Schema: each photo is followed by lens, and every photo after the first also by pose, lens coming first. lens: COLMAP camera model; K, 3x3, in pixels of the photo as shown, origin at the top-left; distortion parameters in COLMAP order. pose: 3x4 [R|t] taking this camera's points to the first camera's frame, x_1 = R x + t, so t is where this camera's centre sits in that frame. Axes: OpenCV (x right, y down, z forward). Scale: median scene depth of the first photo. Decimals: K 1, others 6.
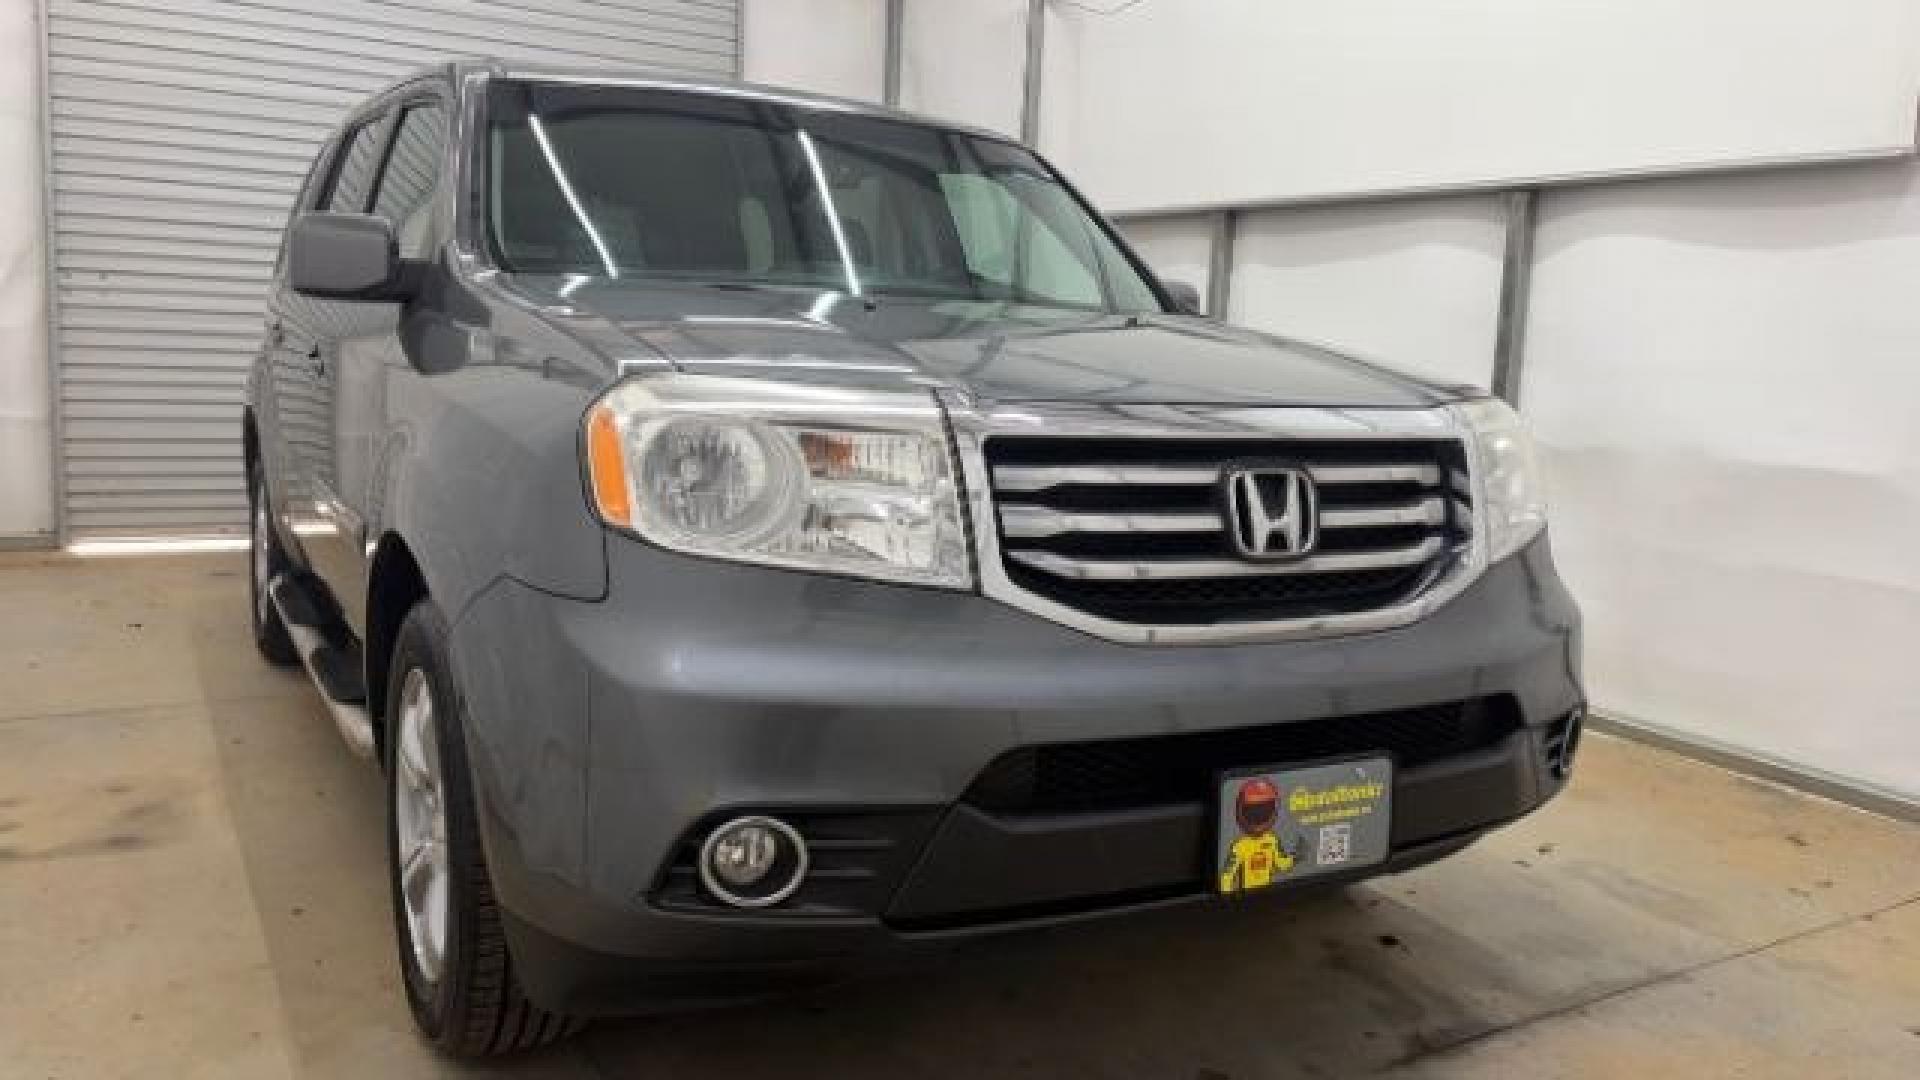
lens RADIAL K [[1454.6, 0, 960.0], [0, 1454.6, 540.0], [0, 0, 1]] dist [0.008919, 0.000043]
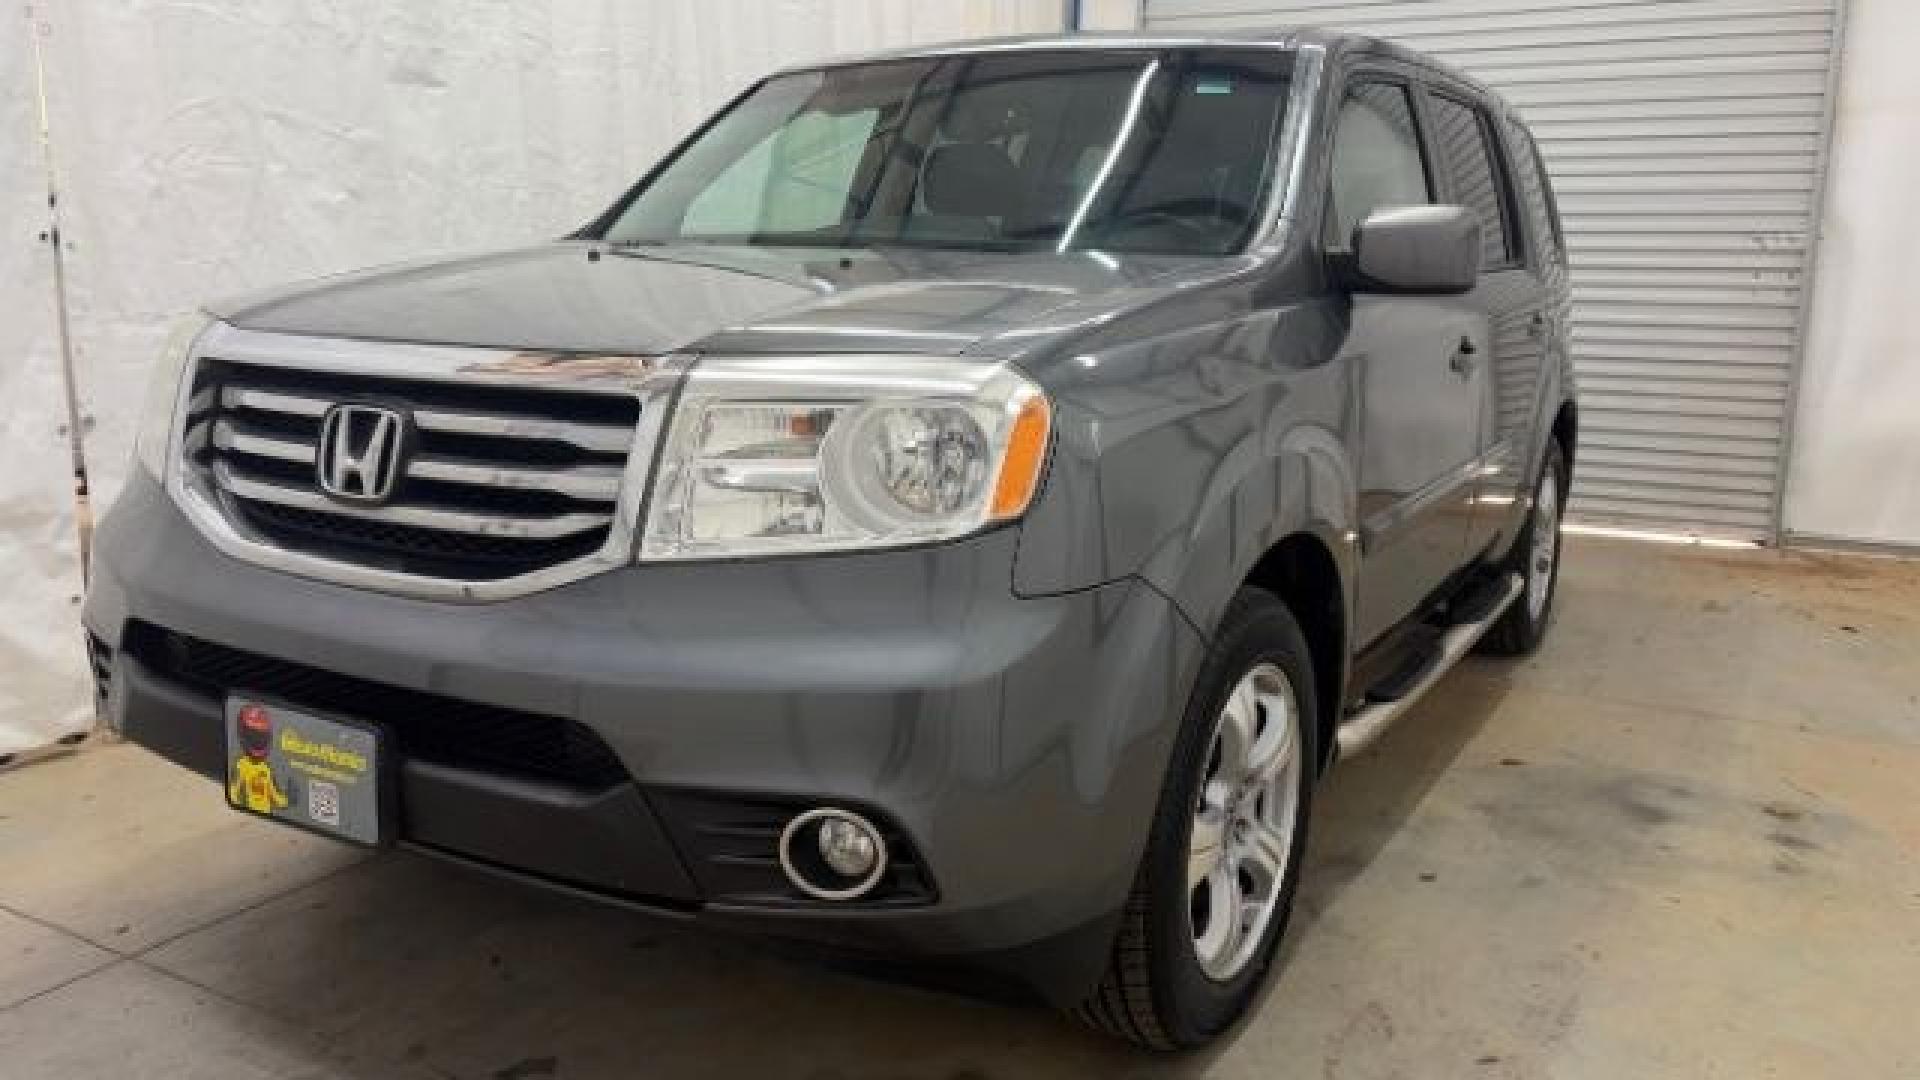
lens RADIAL K [[1454.6, 0, 960.0], [0, 1454.6, 540.0], [0, 0, 1]] dist [0.008919, 0.000043]
pose [[0.517307, 0.130377, -0.845810, 1.266615], [-0.116651, 0.989845, 0.081234, -0.087741], [0.847812, 0.056642, 0.527263, 0.847264]]
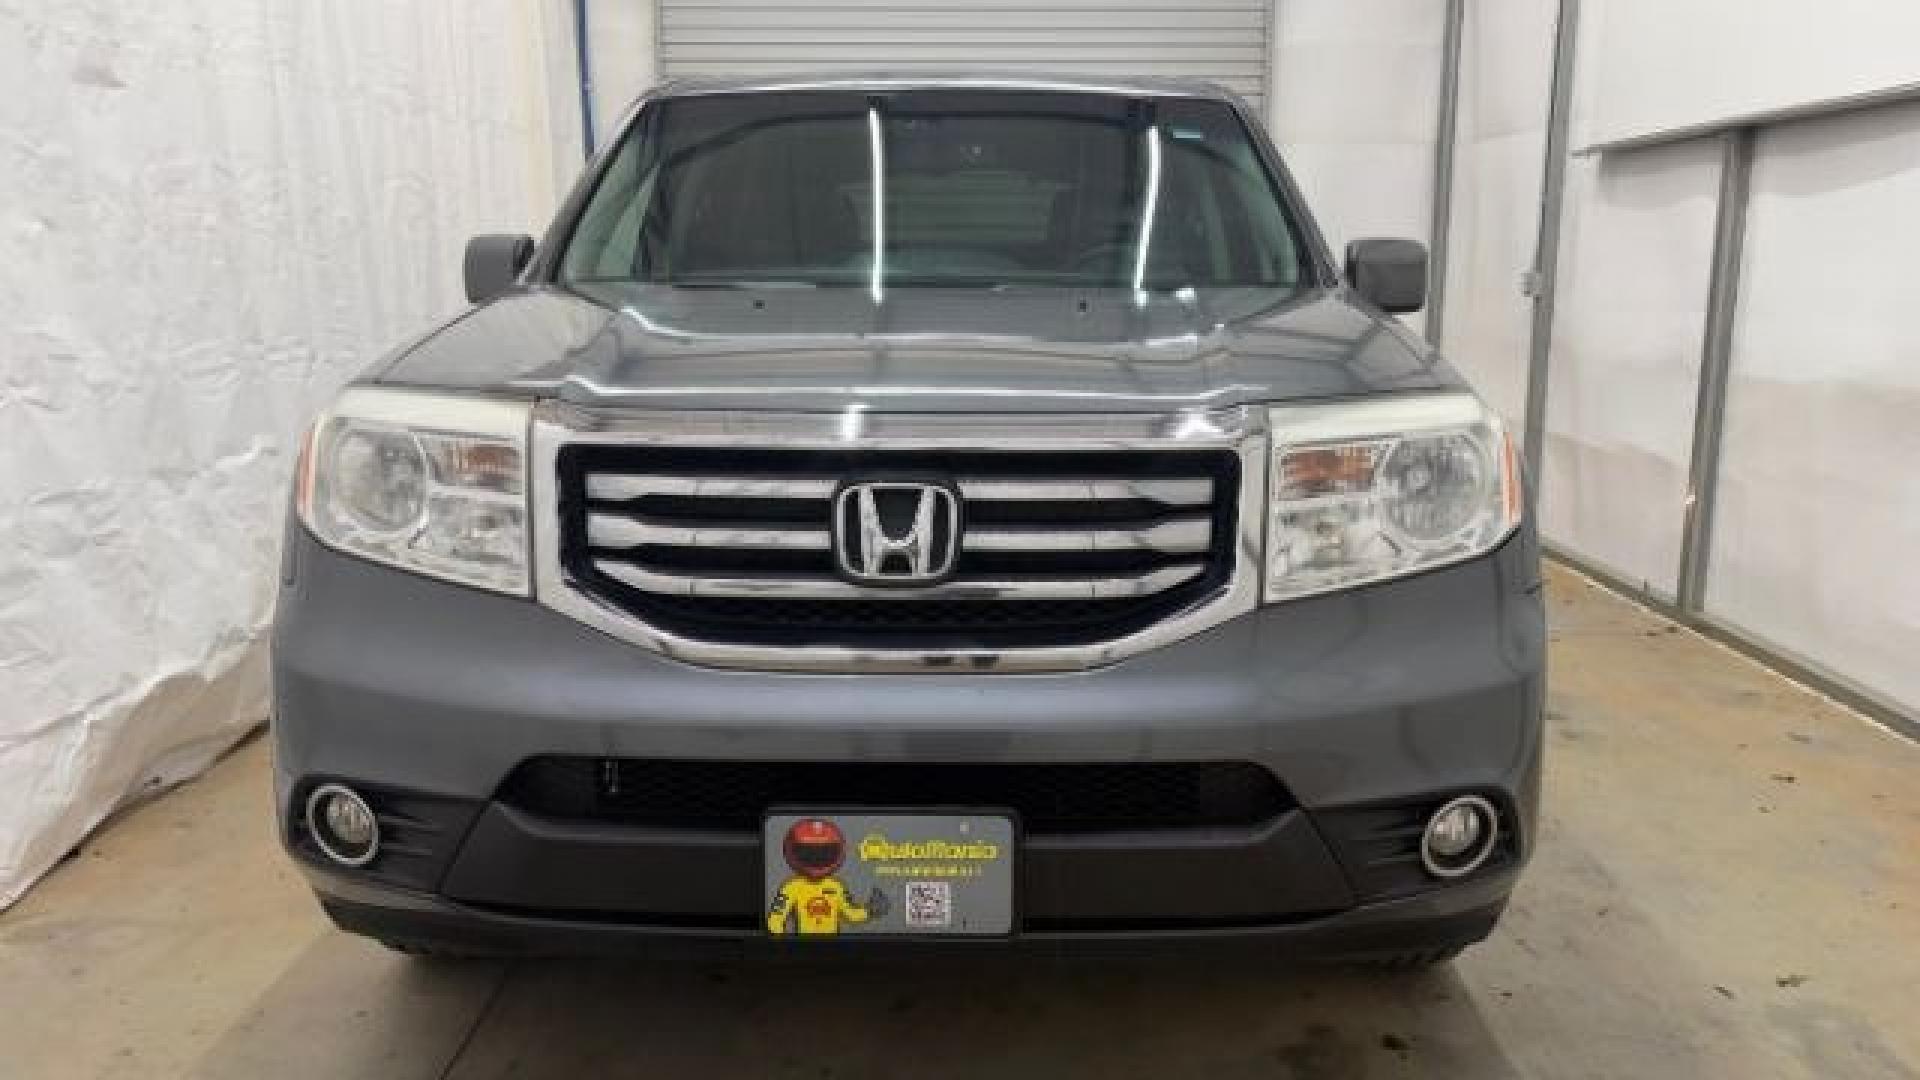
lens RADIAL K [[1535.5, 0, 992.1], [0, 1535.5, 501.3], [0, 0, 1]] dist [0.036401, -0.089099]
pose [[0.867666, 0.036492, -0.495807, 0.759204], [-0.034826, 0.999314, 0.012605, -0.053170], [0.495927, 0.006330, 0.868341, 0.195121]]
